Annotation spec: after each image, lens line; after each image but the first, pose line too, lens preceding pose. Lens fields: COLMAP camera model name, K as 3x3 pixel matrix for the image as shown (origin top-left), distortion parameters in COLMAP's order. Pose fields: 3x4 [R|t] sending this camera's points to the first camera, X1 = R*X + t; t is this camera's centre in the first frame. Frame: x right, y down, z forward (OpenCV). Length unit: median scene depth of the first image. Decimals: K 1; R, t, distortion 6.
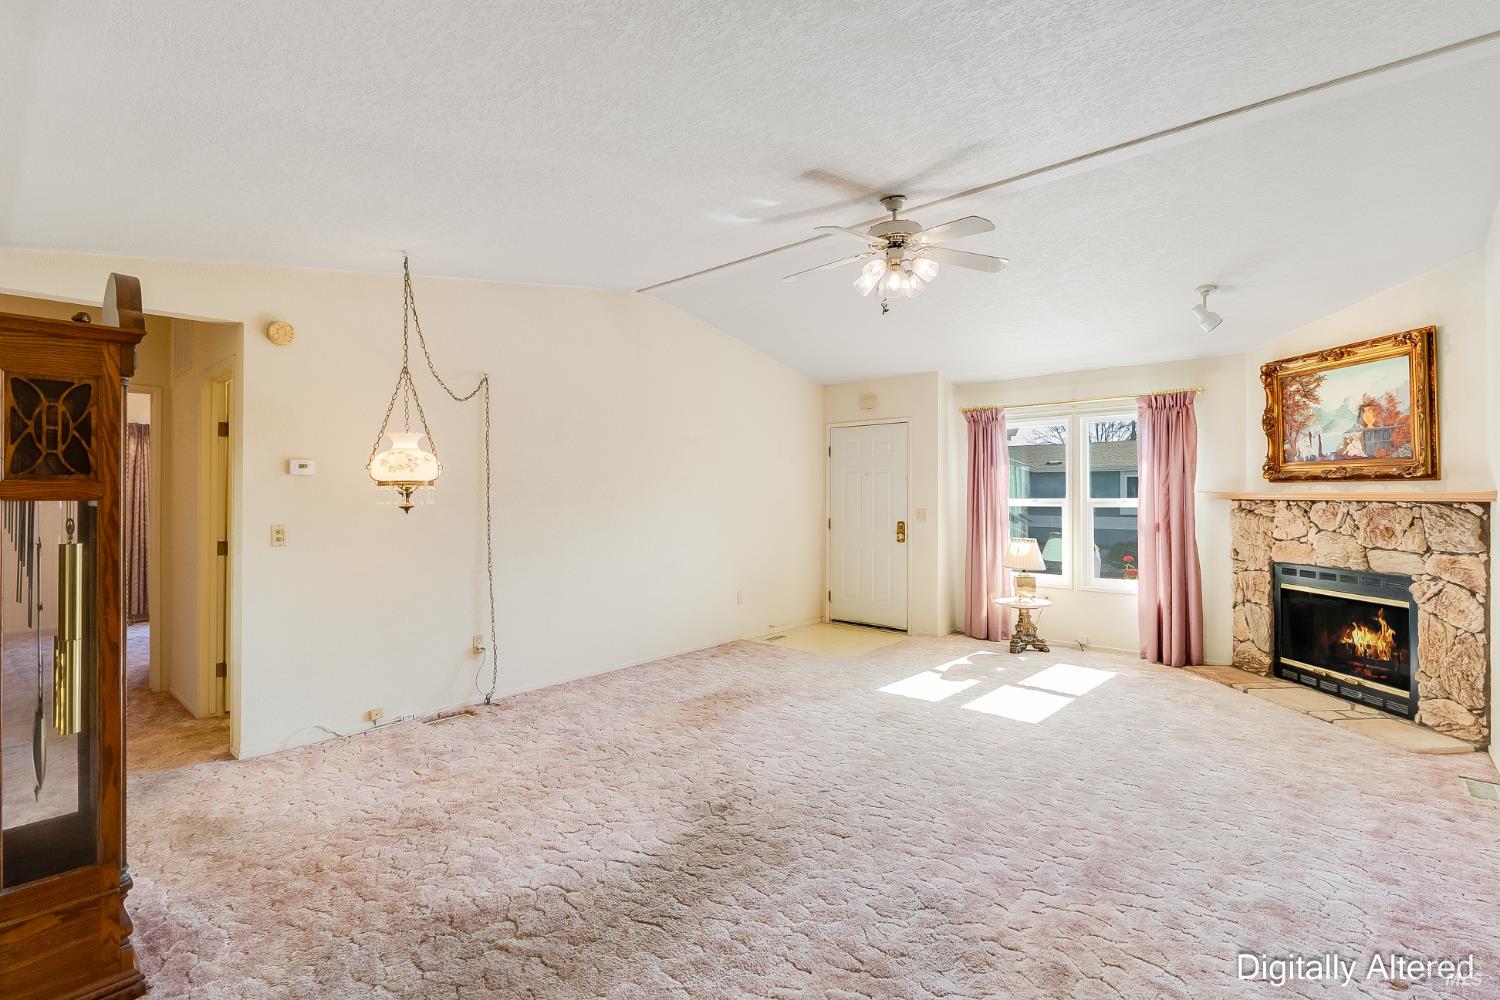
lens RADIAL K [[698.3, 0, 713.6], [0, 698.3, 486.7], [0, 0, 1]] dist [-0.001413, -0.004153]
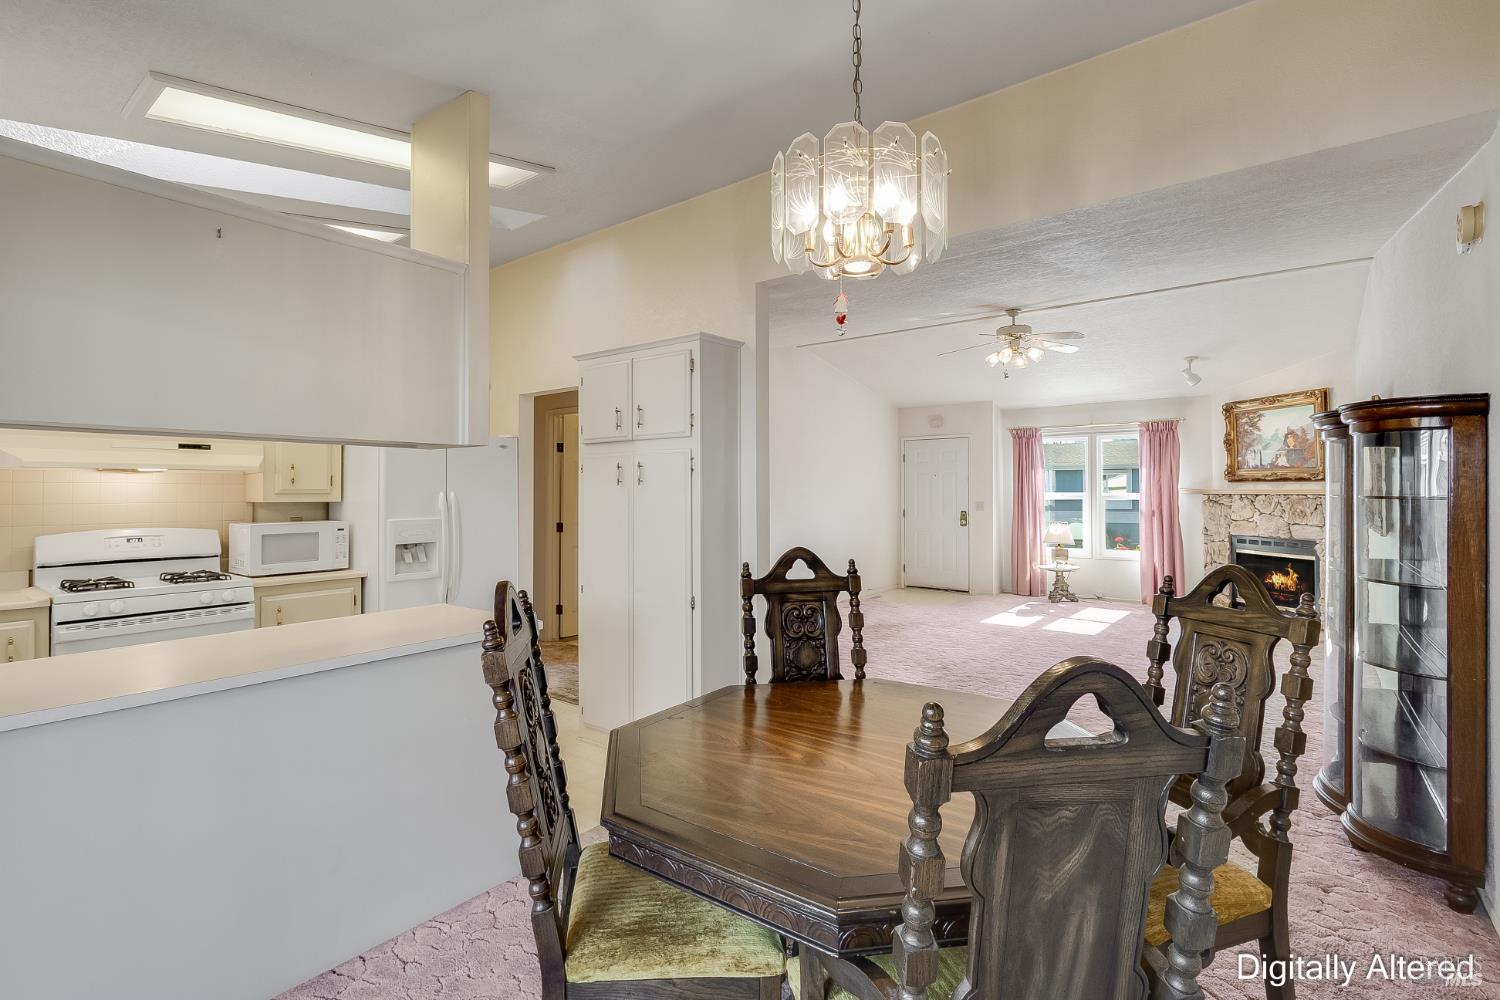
lens RADIAL K [[698.3, 0, 714.0], [0, 698.3, 478.9], [0, 0, 1]] dist [-0.001413, -0.004153]
pose [[0.998226, -0.000461, 0.059531, -0.400665], [0.000882, 0.999975, -0.007041, -0.003958], [-0.059526, 0.007081, 0.998202, -0.436492]]
